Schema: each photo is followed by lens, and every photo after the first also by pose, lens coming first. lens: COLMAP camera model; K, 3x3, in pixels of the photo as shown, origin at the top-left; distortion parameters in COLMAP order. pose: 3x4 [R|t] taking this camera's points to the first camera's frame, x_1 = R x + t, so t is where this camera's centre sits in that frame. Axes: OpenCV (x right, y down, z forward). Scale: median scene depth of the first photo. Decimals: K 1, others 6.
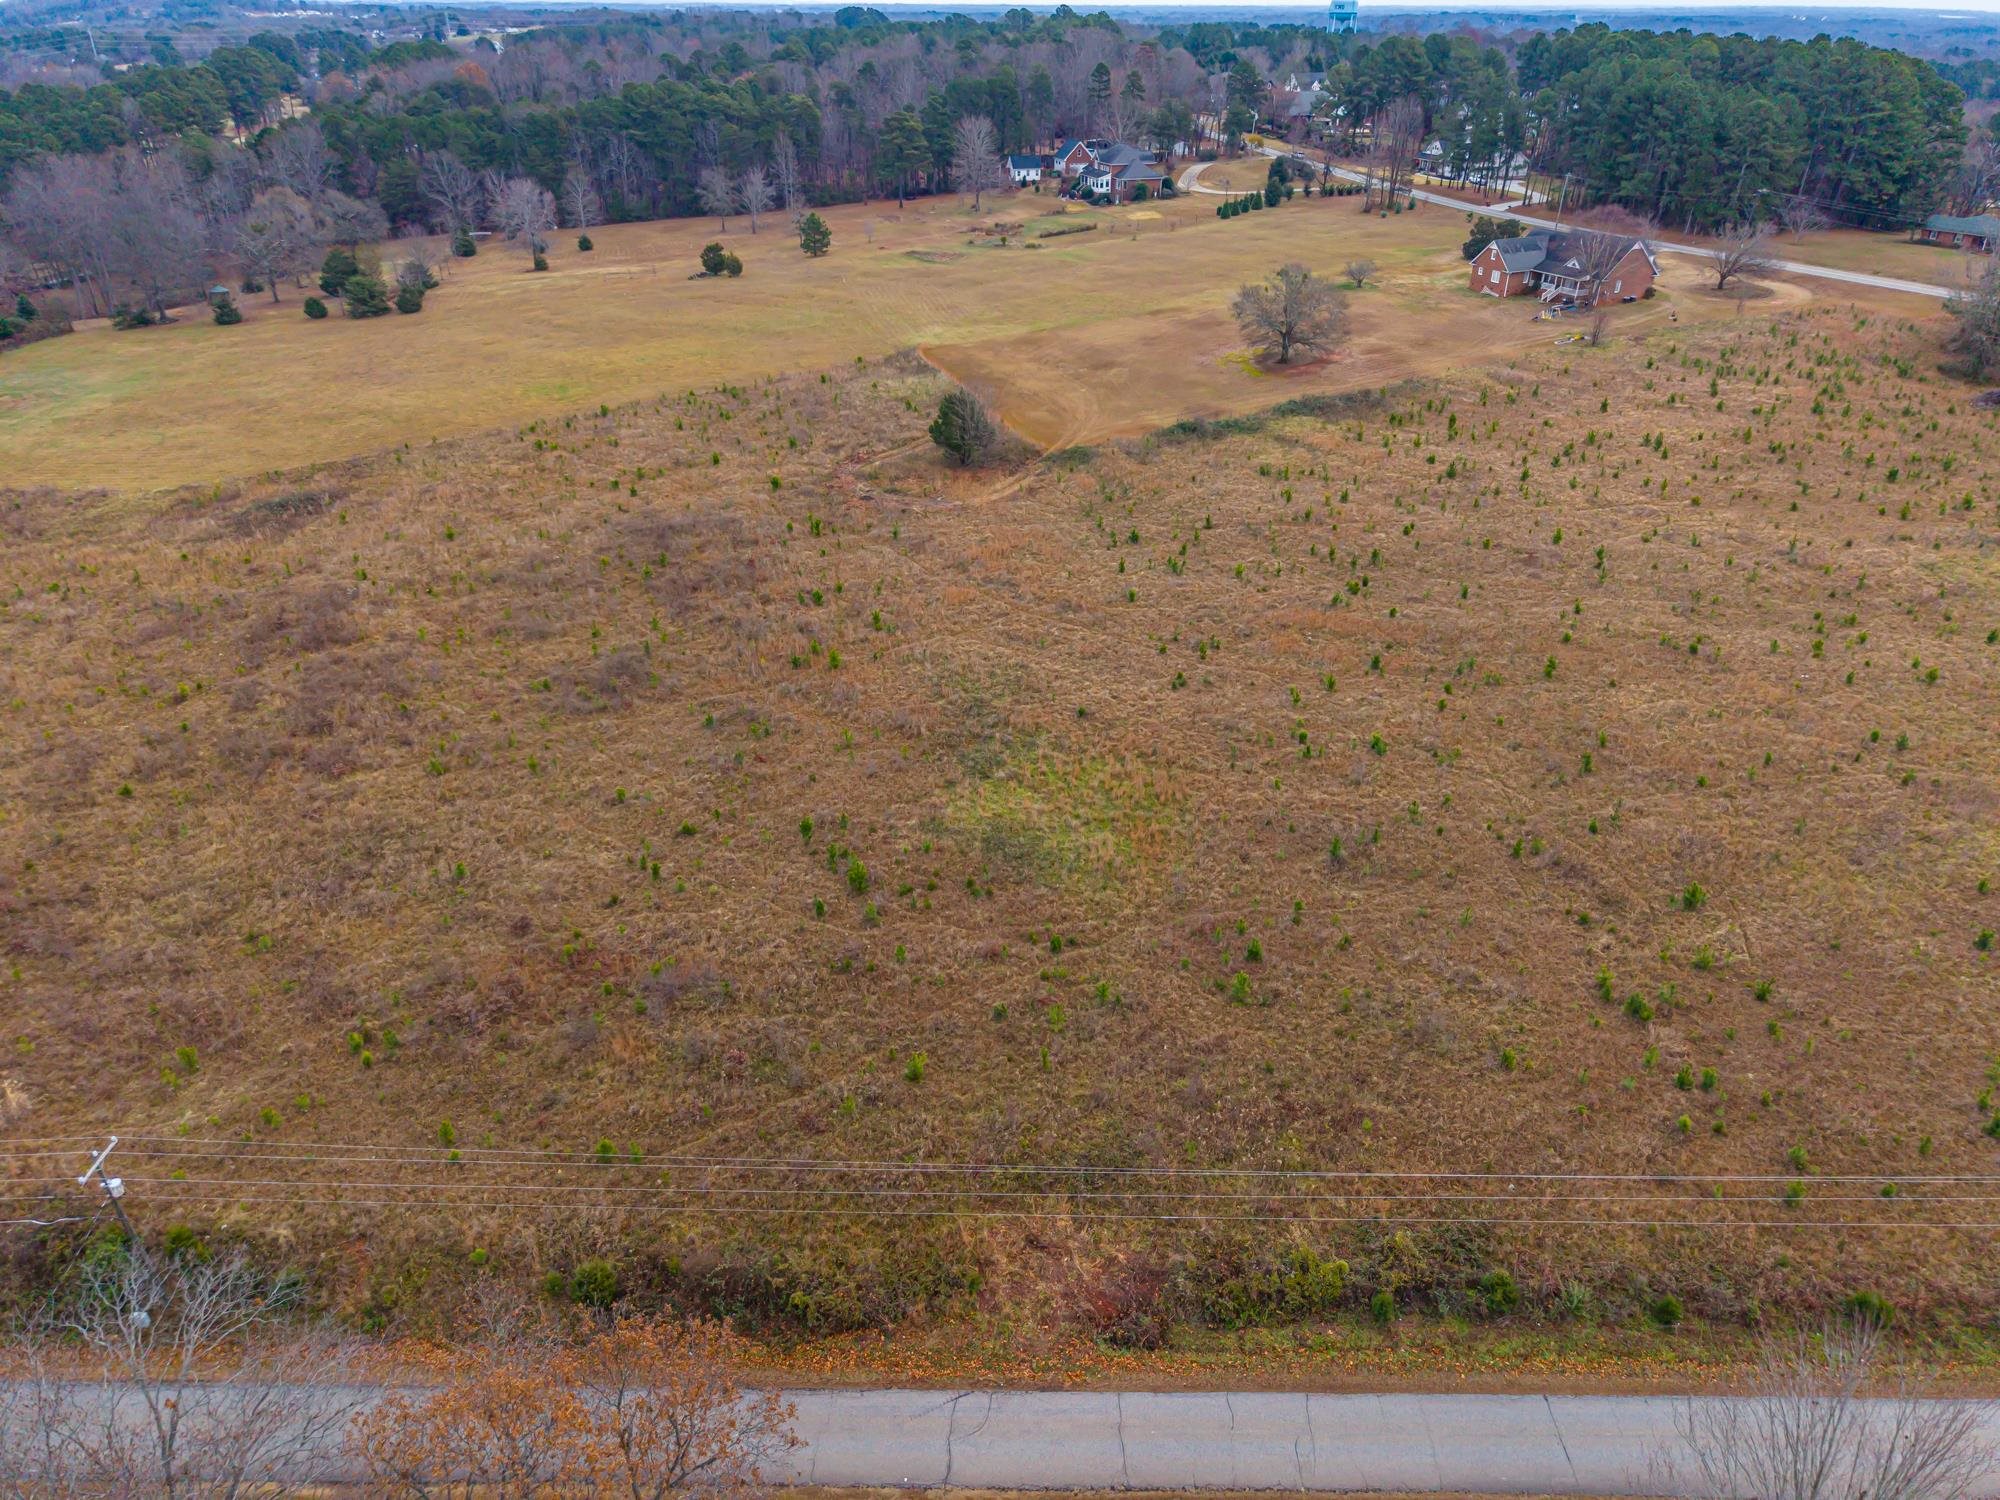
lens RADIAL K [[1328.5, 0, 998.8], [0, 1328.5, 756.7], [0, 0, 1]] dist [0.034567, -0.018892]
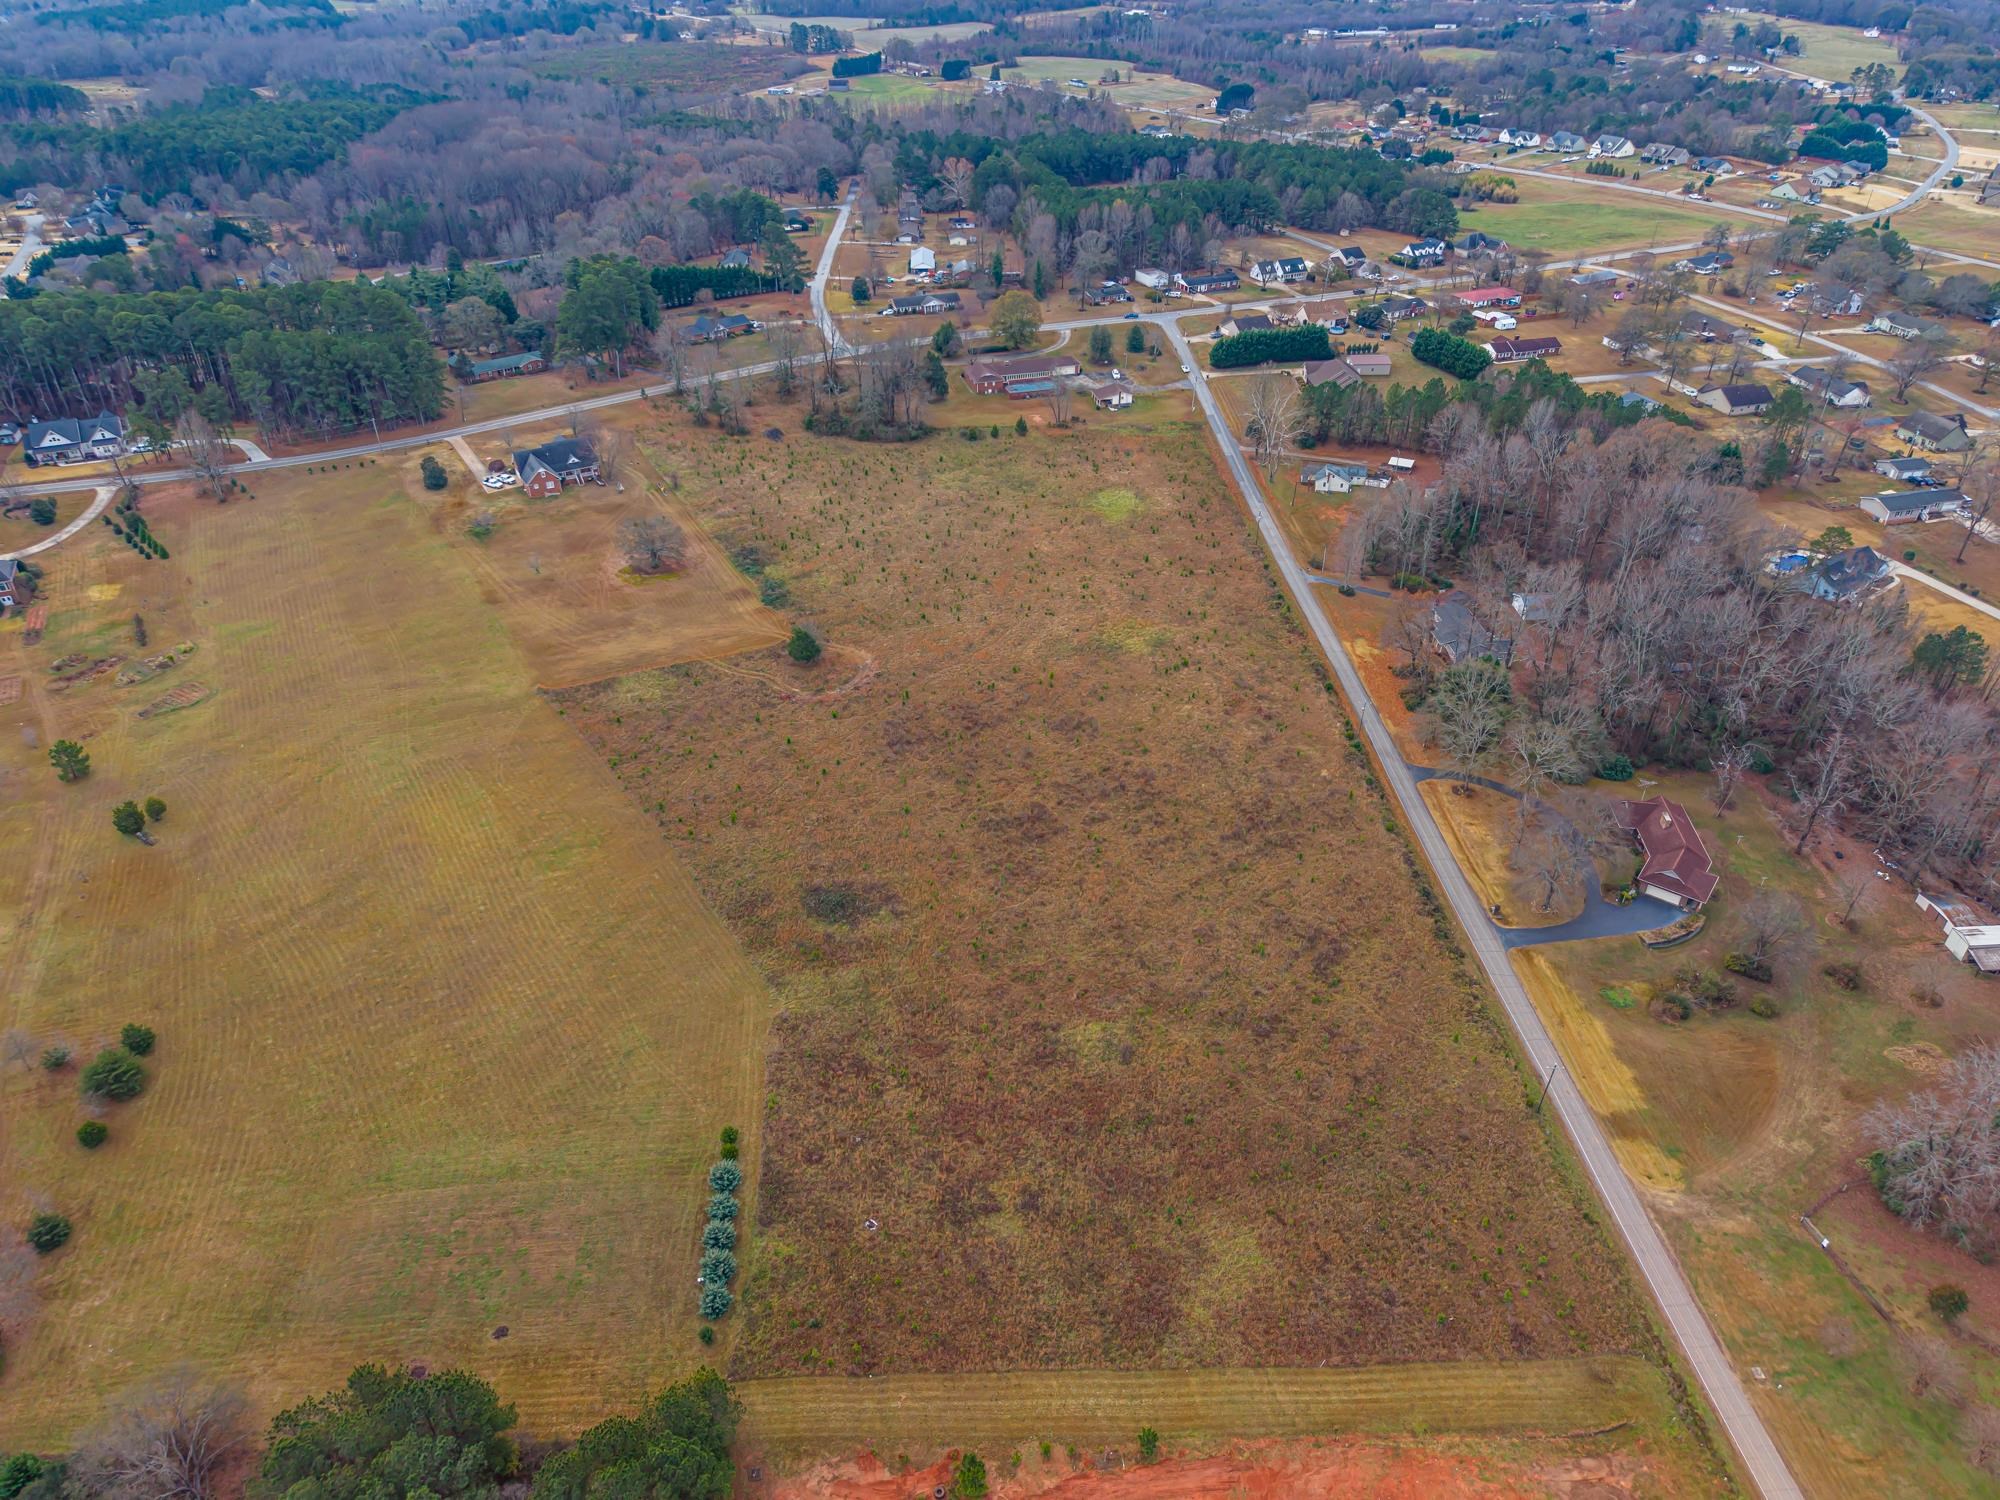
lens RADIAL K [[1328.5, 0, 998.3], [0, 1328.5, 756.5], [0, 0, 1]] dist [0.034567, -0.018892]
pose [[-0.095760, -0.557568, 0.824590, -1.531070], [0.494371, 0.692366, 0.525573, -0.901062], [-0.863960, 0.457982, 0.209345, 0.419185]]
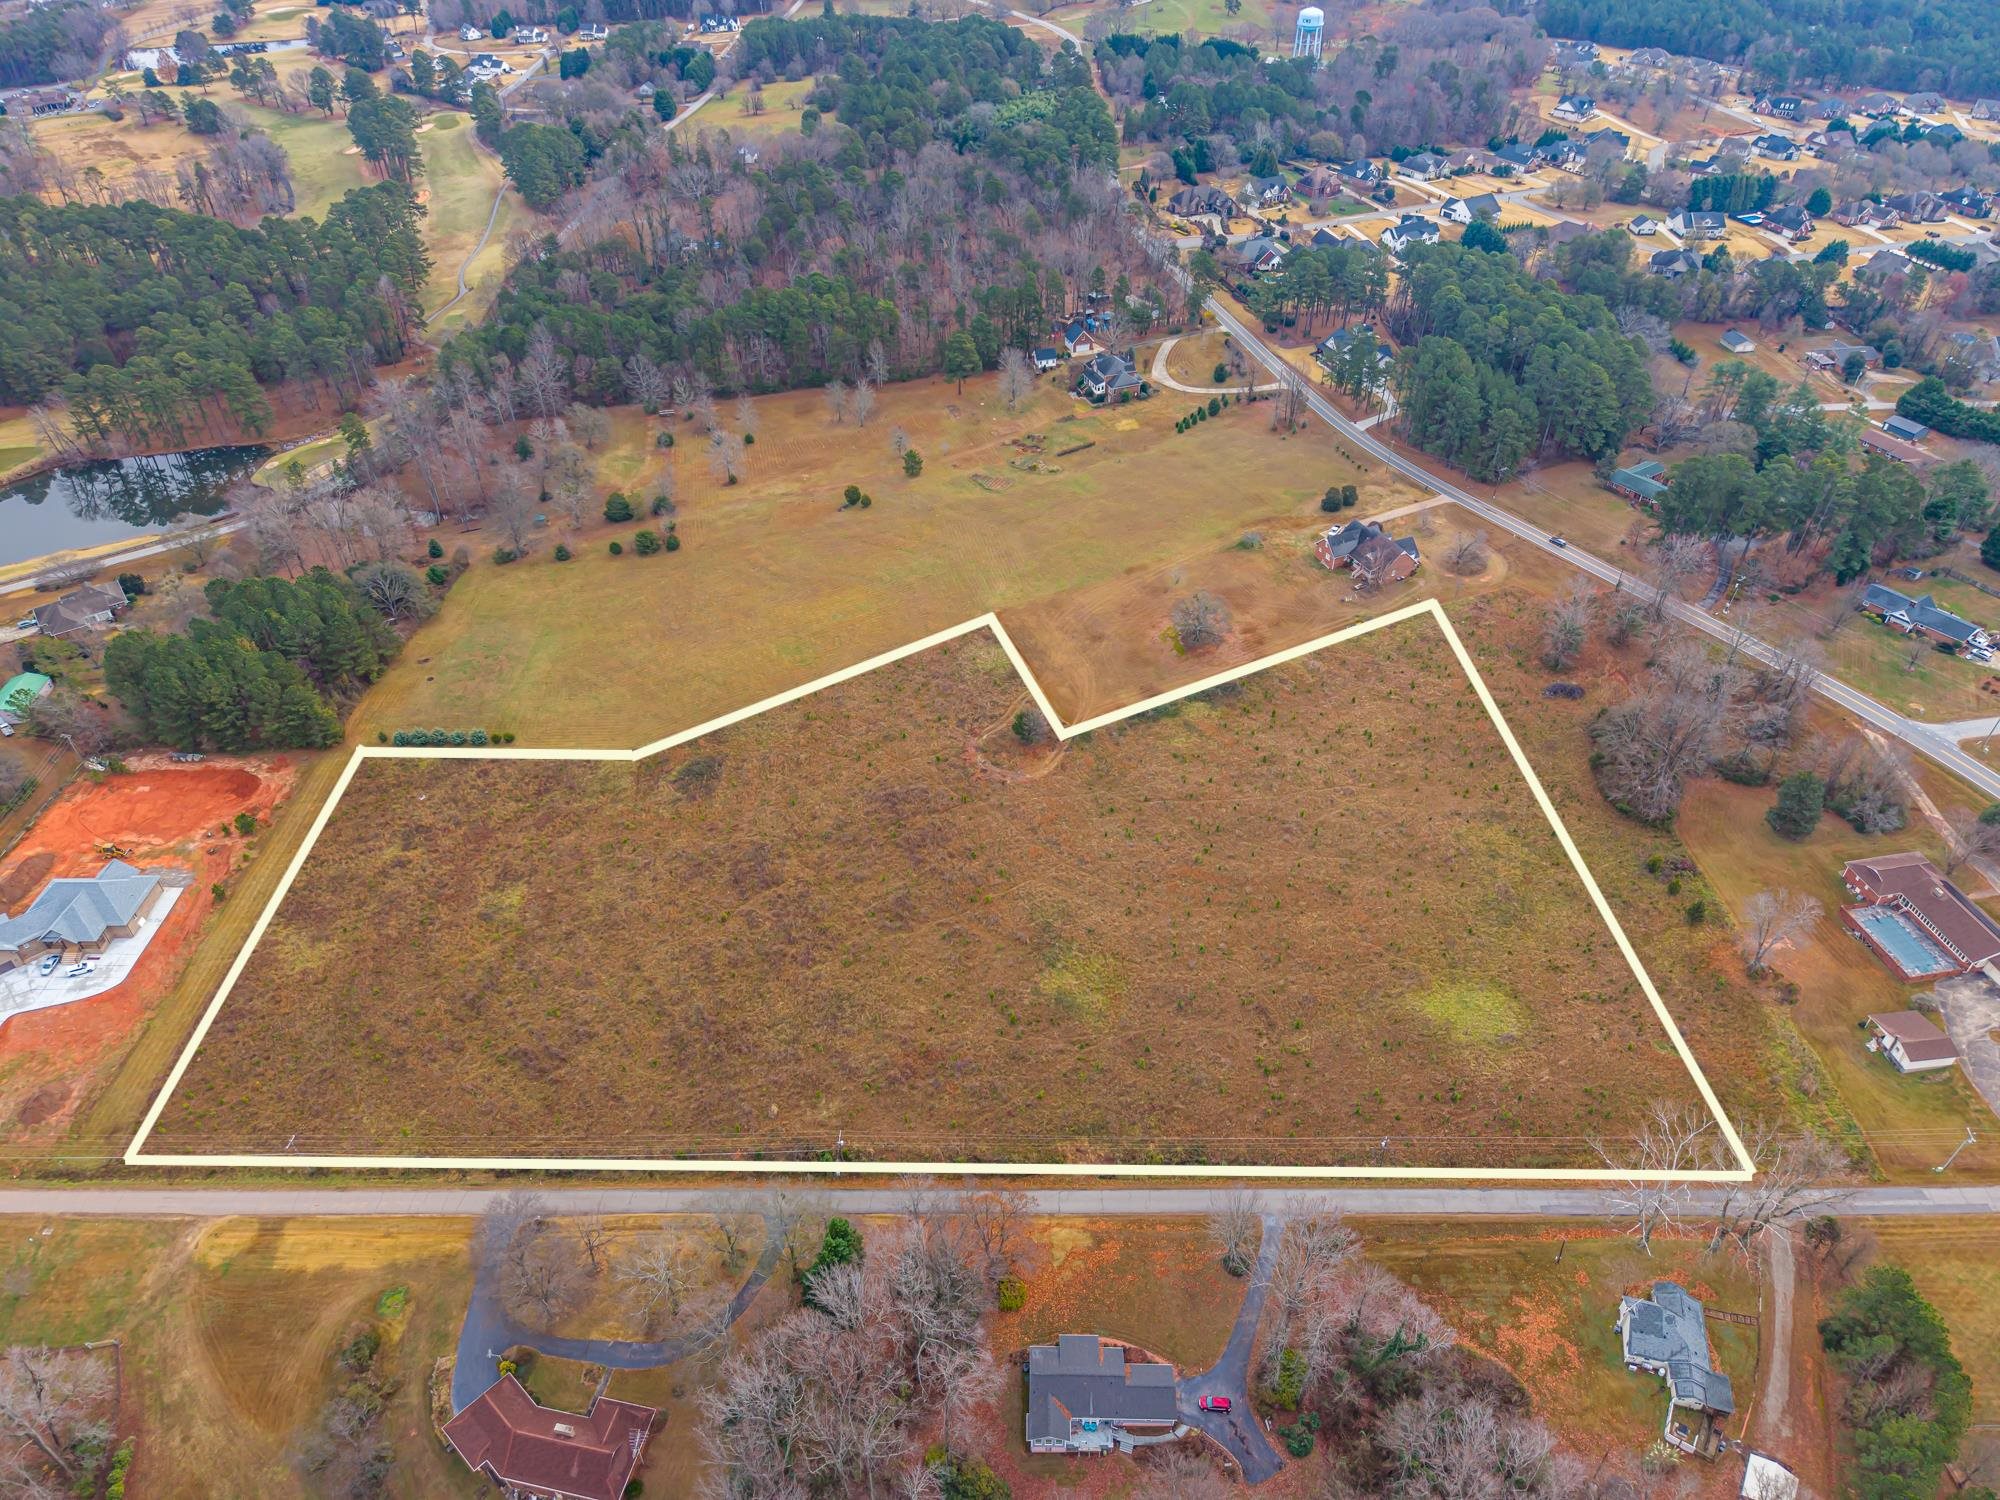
lens RADIAL K [[1328.5, 0, 998.9], [0, 1328.5, 753.0], [0, 0, 1]] dist [0.034567, -0.018892]
pose [[0.999922, -0.012518, -0.000462, -0.066236], [0.012433, 0.987258, 0.158642, -0.485030], [-0.001530, -0.158636, 0.987336, -0.910819]]
